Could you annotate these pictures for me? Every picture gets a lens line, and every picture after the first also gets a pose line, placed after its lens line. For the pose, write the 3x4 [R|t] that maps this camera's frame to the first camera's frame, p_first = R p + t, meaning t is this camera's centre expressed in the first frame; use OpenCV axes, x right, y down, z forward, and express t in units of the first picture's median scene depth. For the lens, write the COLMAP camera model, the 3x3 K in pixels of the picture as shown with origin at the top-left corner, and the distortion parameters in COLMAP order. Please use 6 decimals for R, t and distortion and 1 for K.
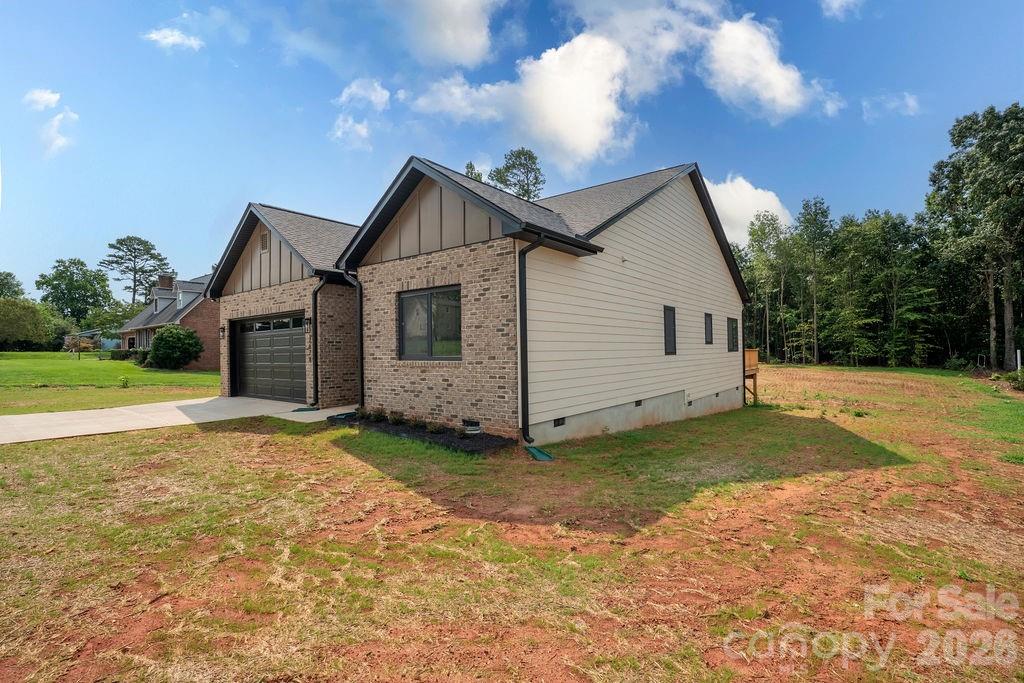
lens RADIAL K [[470.6, 0, 511.1], [0, 470.6, 344.5], [0, 0, 1]] dist [-0.025028, 0.000406]
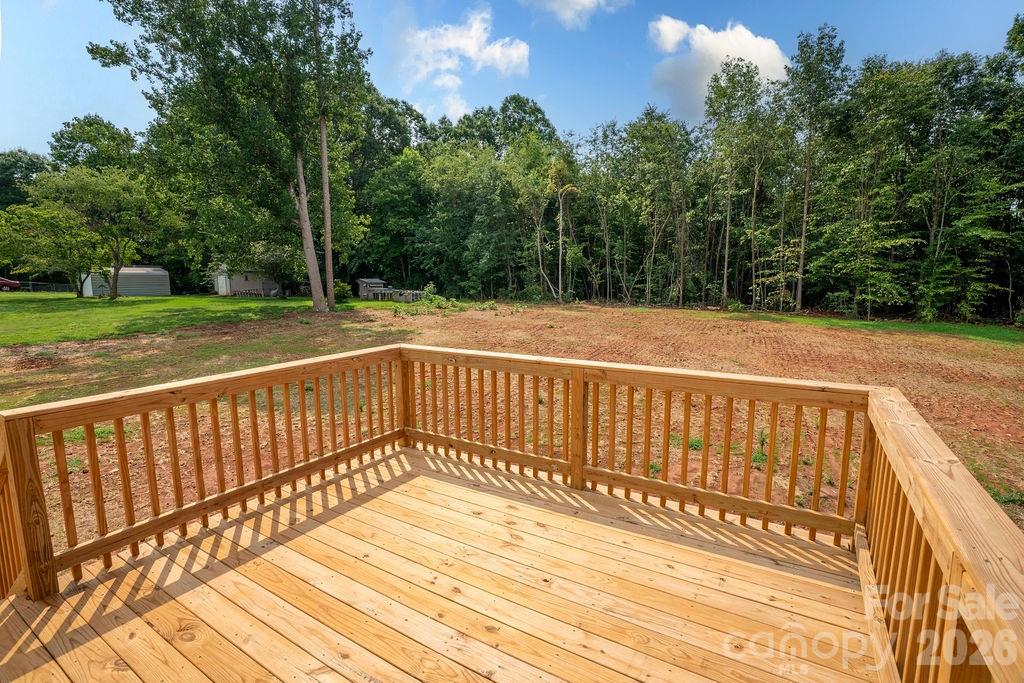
lens RADIAL K [[470.6, 0, 504.8], [0, 470.6, 336.9], [0, 0, 1]] dist [-0.025028, 0.000406]
pose [[0.992316, -0.007138, 0.123521, 0.192358], [-0.009555, 0.990932, 0.134023, -0.005654], [-0.123357, -0.134173, 0.983250, 0.443112]]
